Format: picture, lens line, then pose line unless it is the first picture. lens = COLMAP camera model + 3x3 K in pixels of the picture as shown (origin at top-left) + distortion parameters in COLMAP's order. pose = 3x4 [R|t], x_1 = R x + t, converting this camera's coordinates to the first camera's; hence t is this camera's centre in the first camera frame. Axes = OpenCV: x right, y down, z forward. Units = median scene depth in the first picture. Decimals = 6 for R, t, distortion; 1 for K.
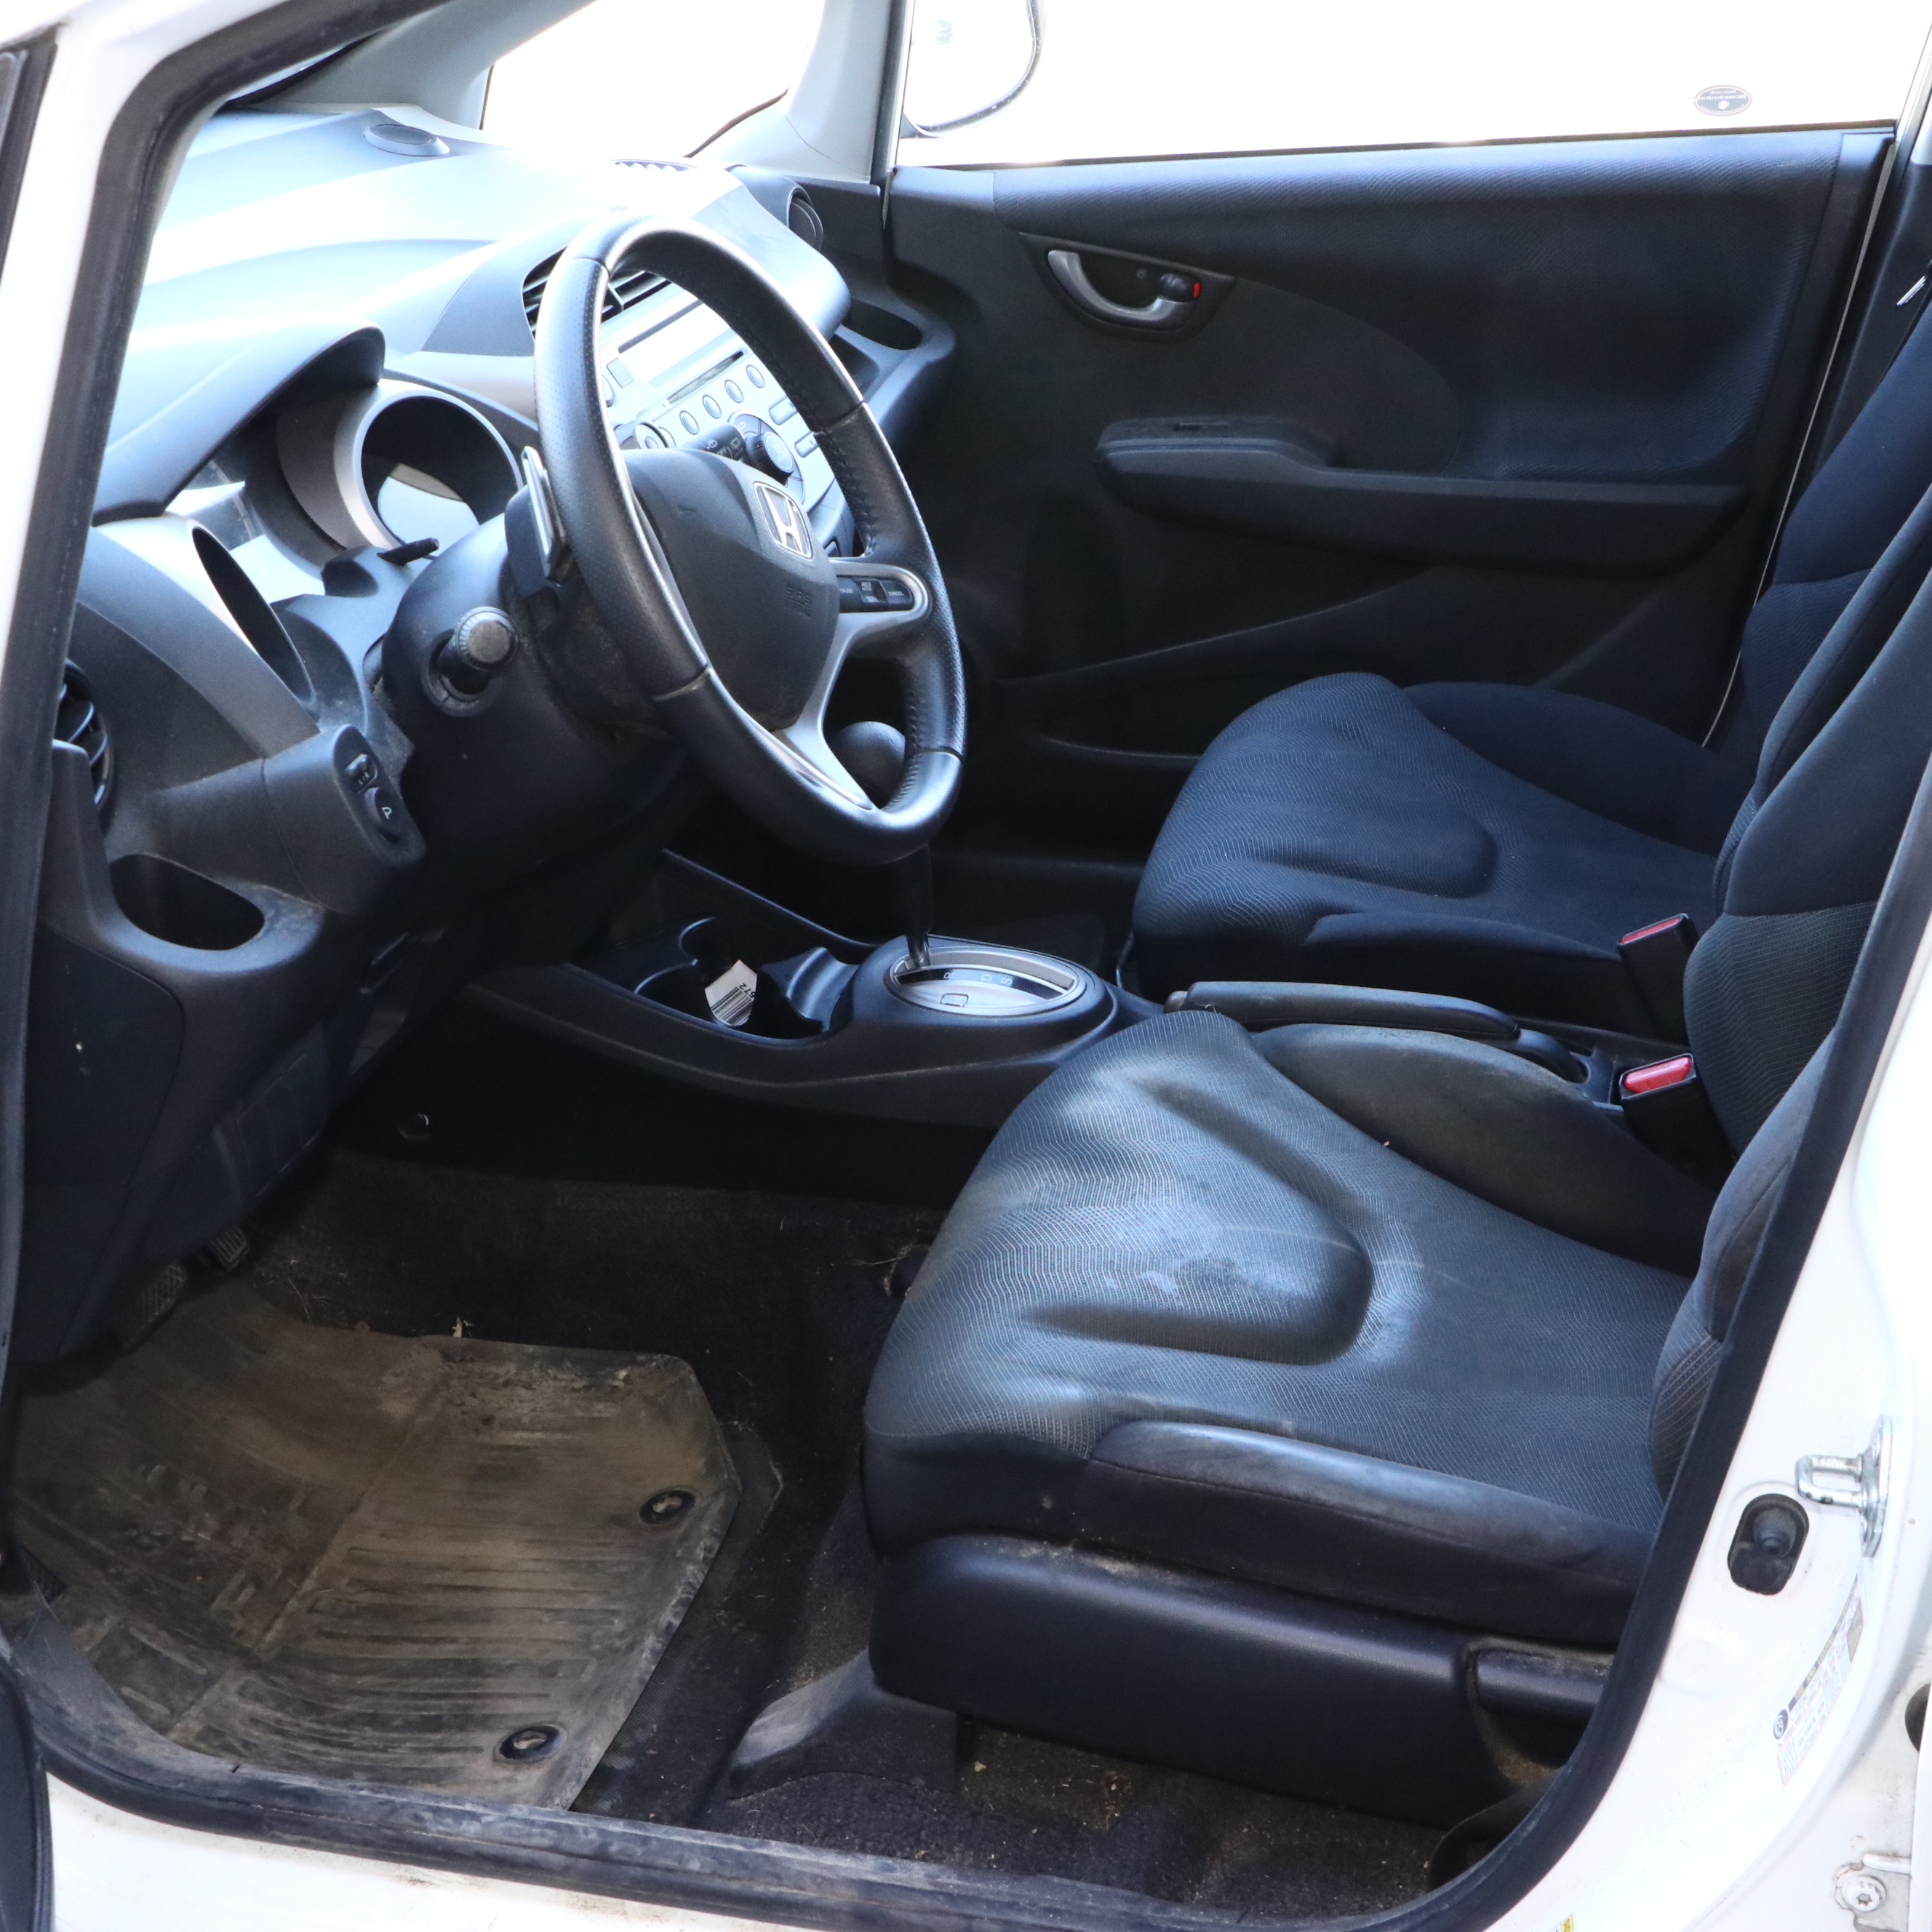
lens RADIAL K [[3349.6, 0, 966.8], [0, 3349.6, 966.0], [0, 0, 1]] dist [-0.030411, 0.000000]
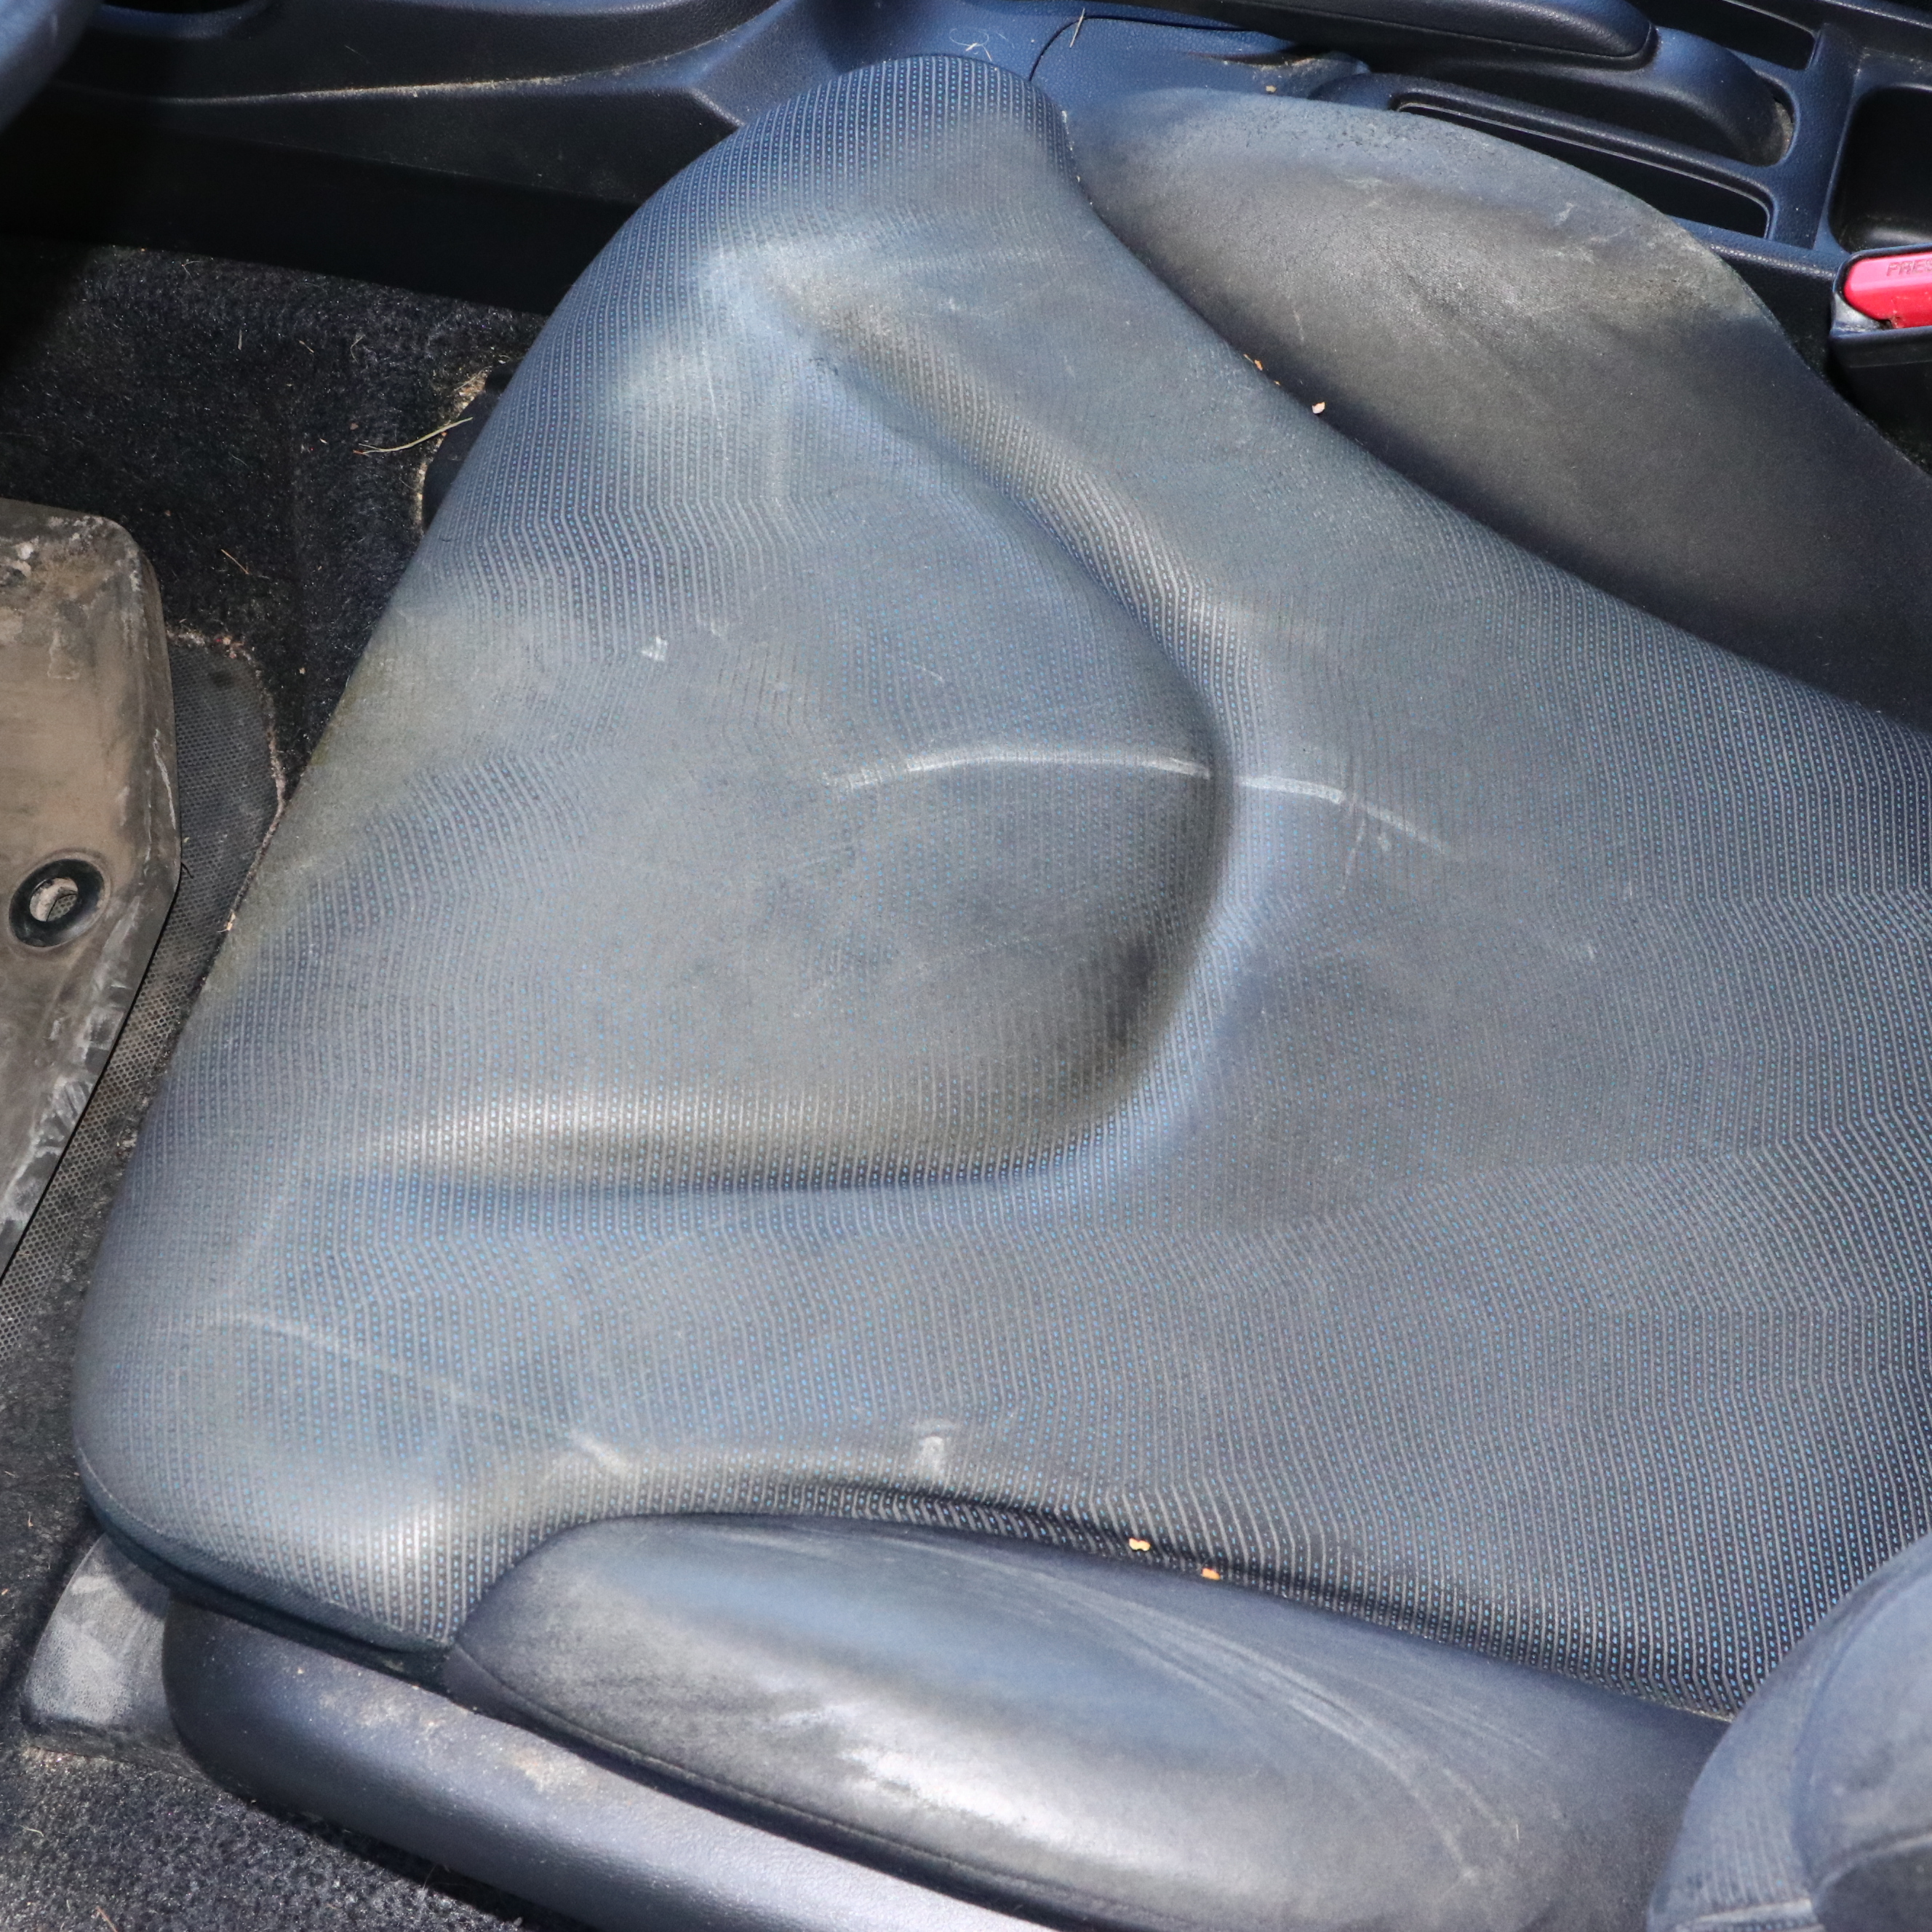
lens RADIAL K [[3349.6, 0, 964.9], [0, 3349.6, 965.7], [0, 0, 1]] dist [-0.030411, 0.000000]
pose [[0.995946, 0.021800, -0.087266, 0.114997], [0.032226, 0.819301, 0.572457, -0.150474], [0.083977, -0.572949, 0.815278, 0.545756]]
